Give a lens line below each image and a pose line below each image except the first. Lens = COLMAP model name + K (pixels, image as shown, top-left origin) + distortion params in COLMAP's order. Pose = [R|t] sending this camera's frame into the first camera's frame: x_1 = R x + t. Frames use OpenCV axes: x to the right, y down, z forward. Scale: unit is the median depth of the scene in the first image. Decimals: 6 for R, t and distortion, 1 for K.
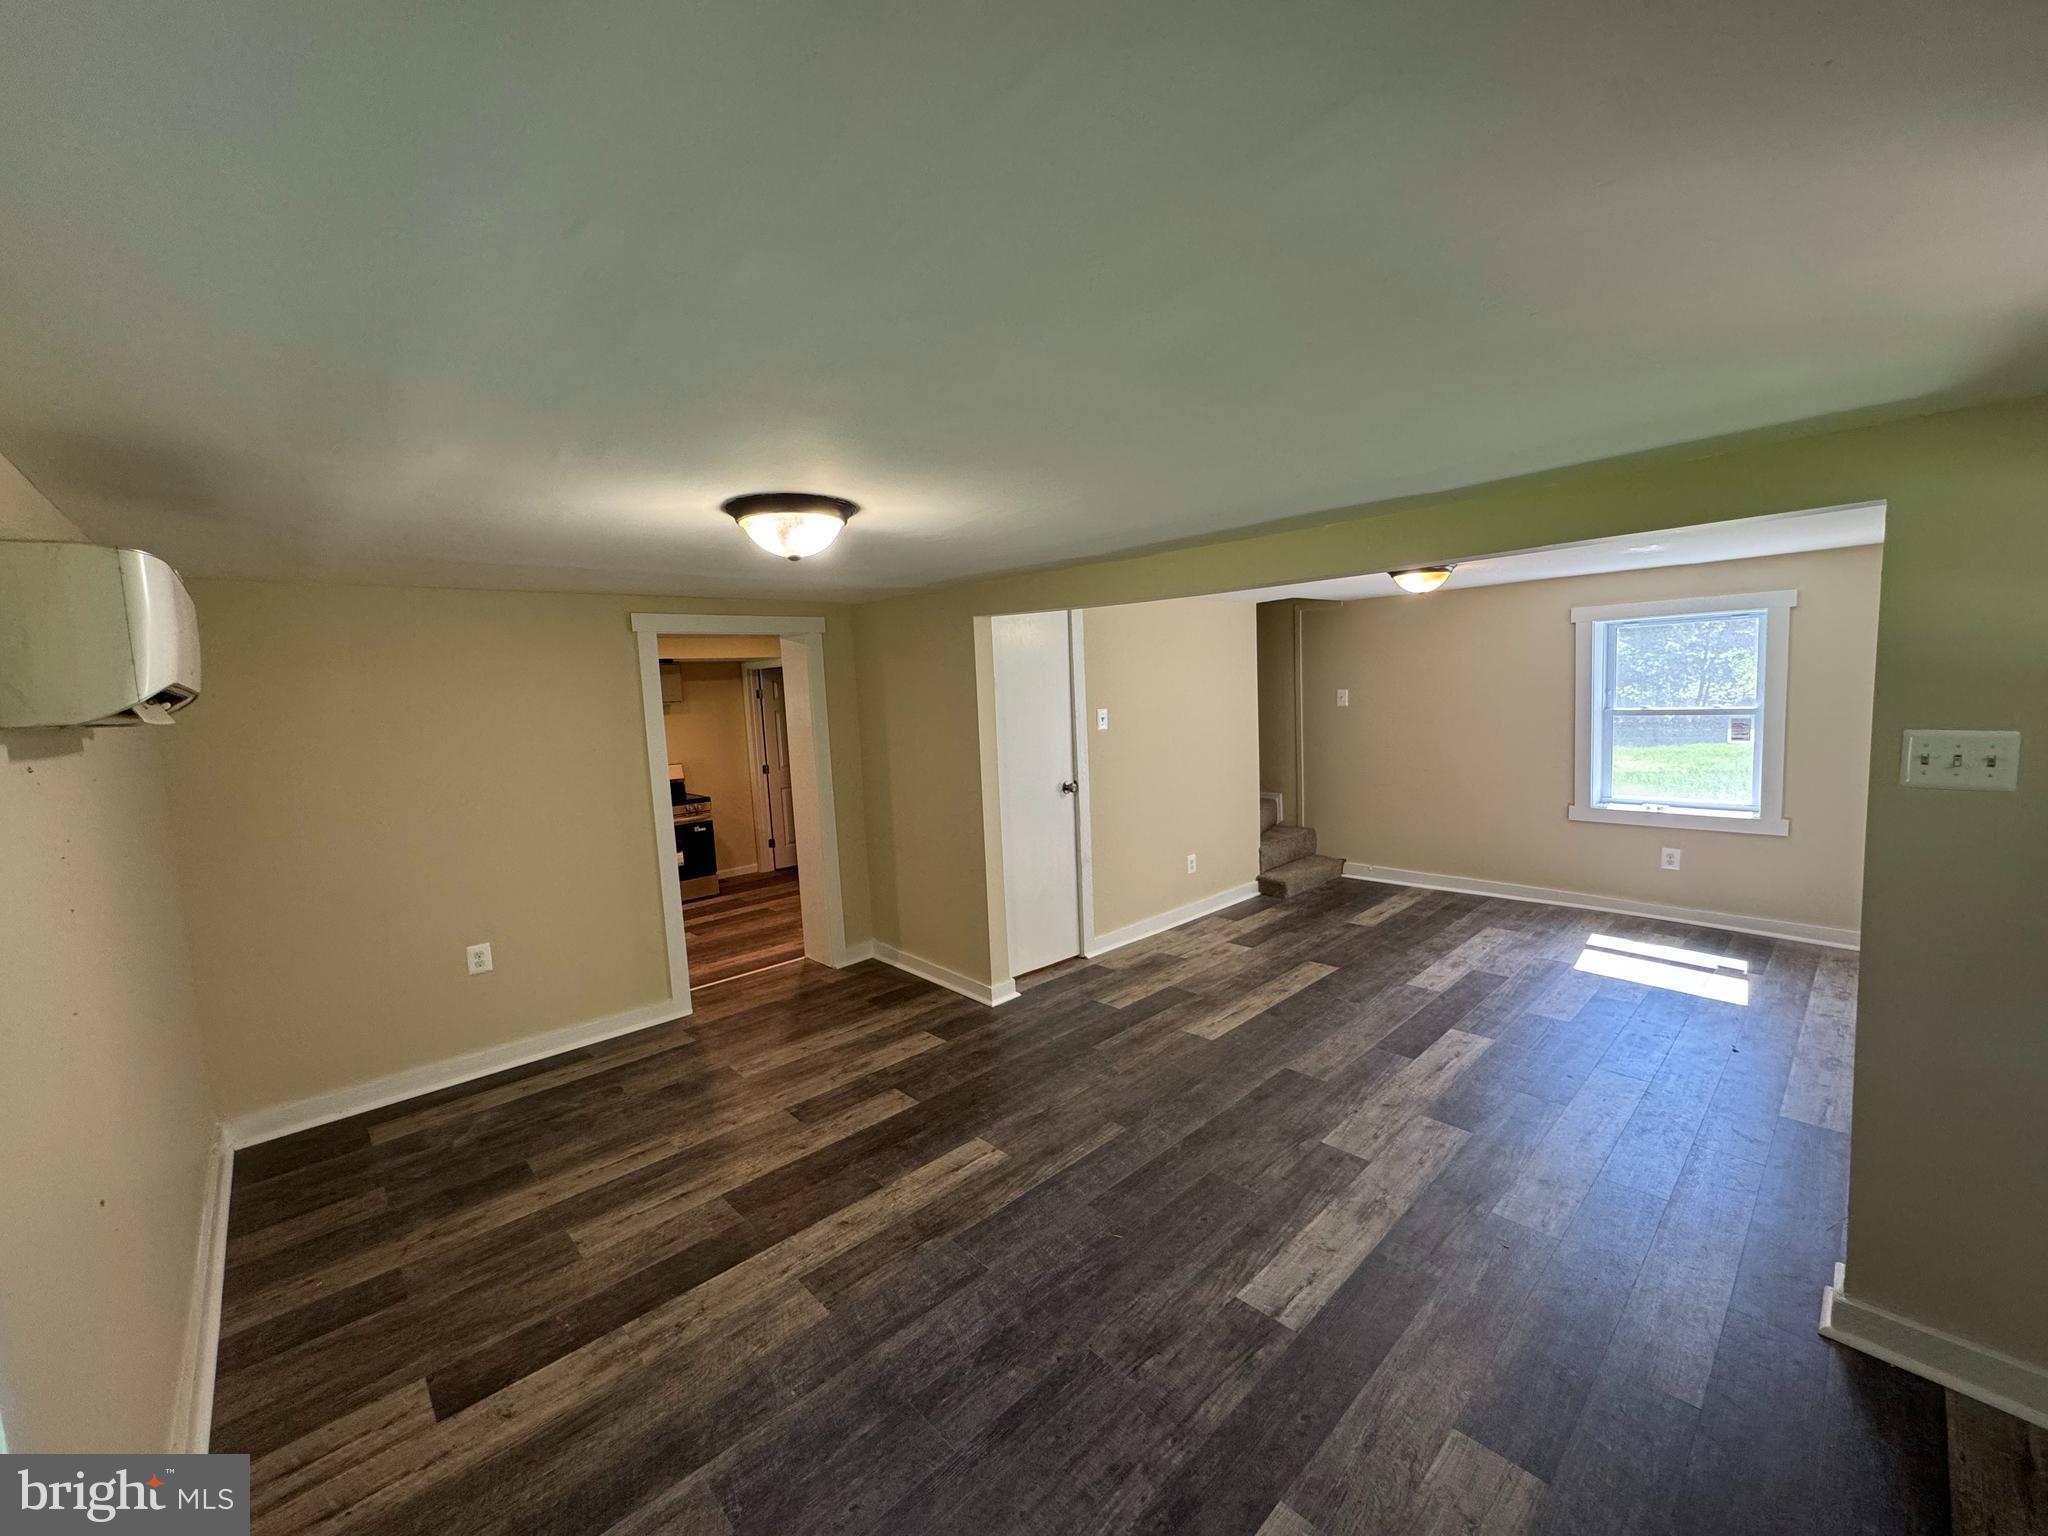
lens RADIAL K [[821.1, 0, 1027.7], [0, 821.1, 762.4], [0, 0, 1]] dist [-0.001569, 0.000819]
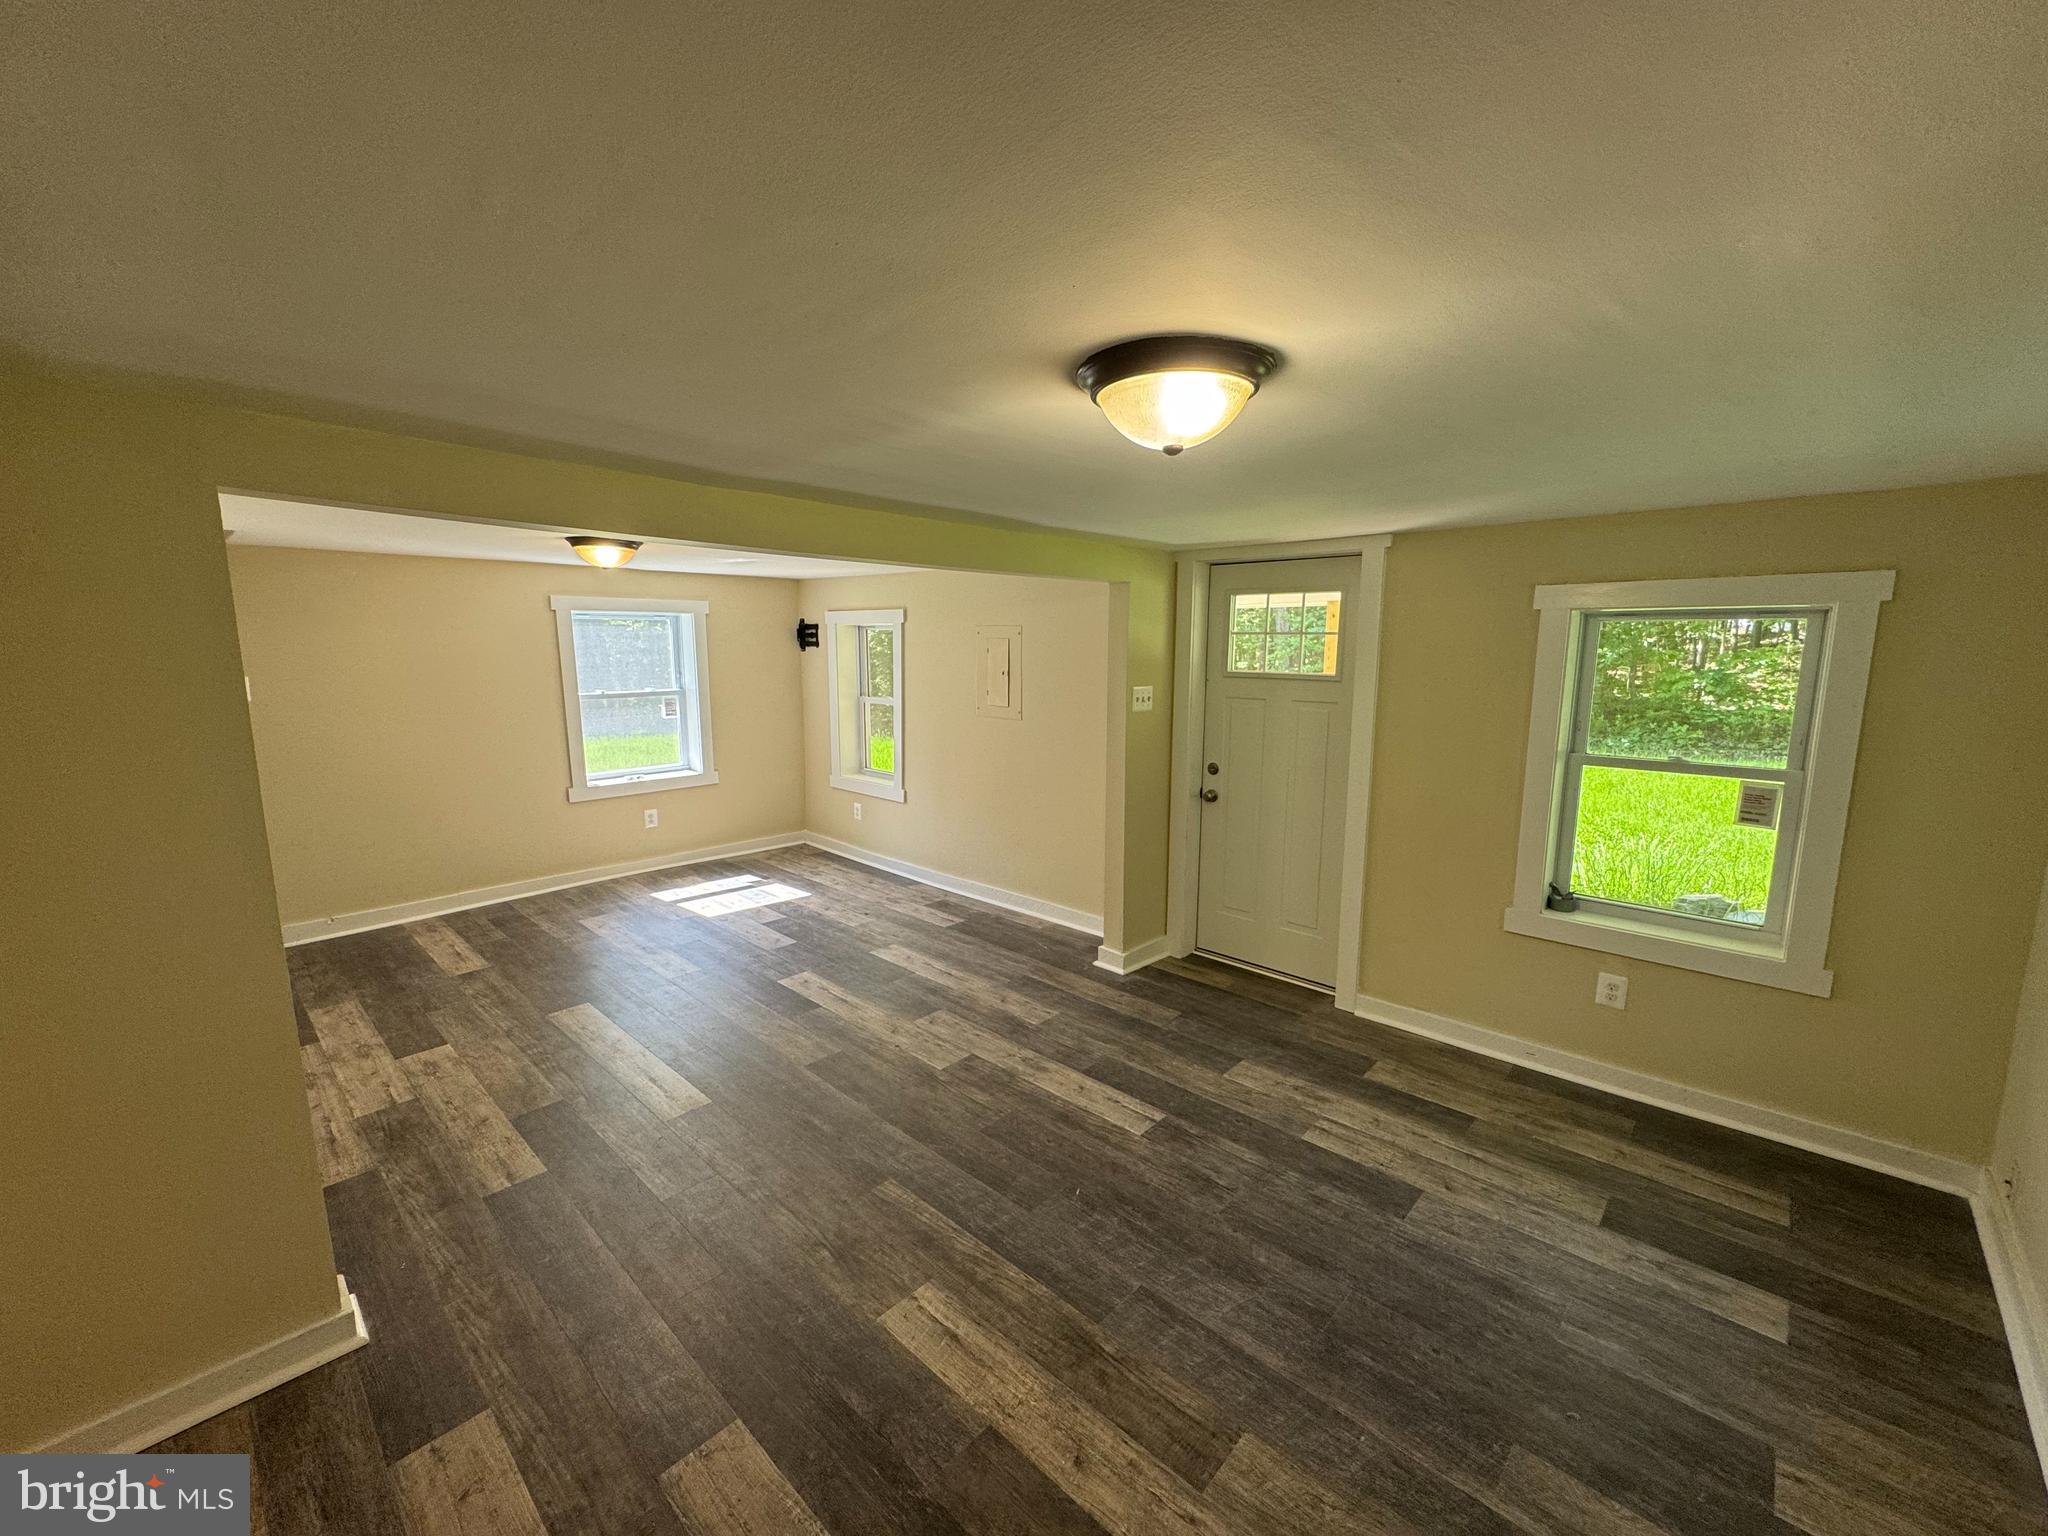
lens RADIAL K [[821.1, 0, 1021.1], [0, 821.1, 763.2], [0, 0, 1]] dist [-0.001569, 0.000819]
pose [[-0.060330, -0.102495, 0.992902, -0.611807], [0.096494, 0.989457, 0.108002, -0.055646], [-0.993503, 0.102325, -0.049804, 0.759175]]
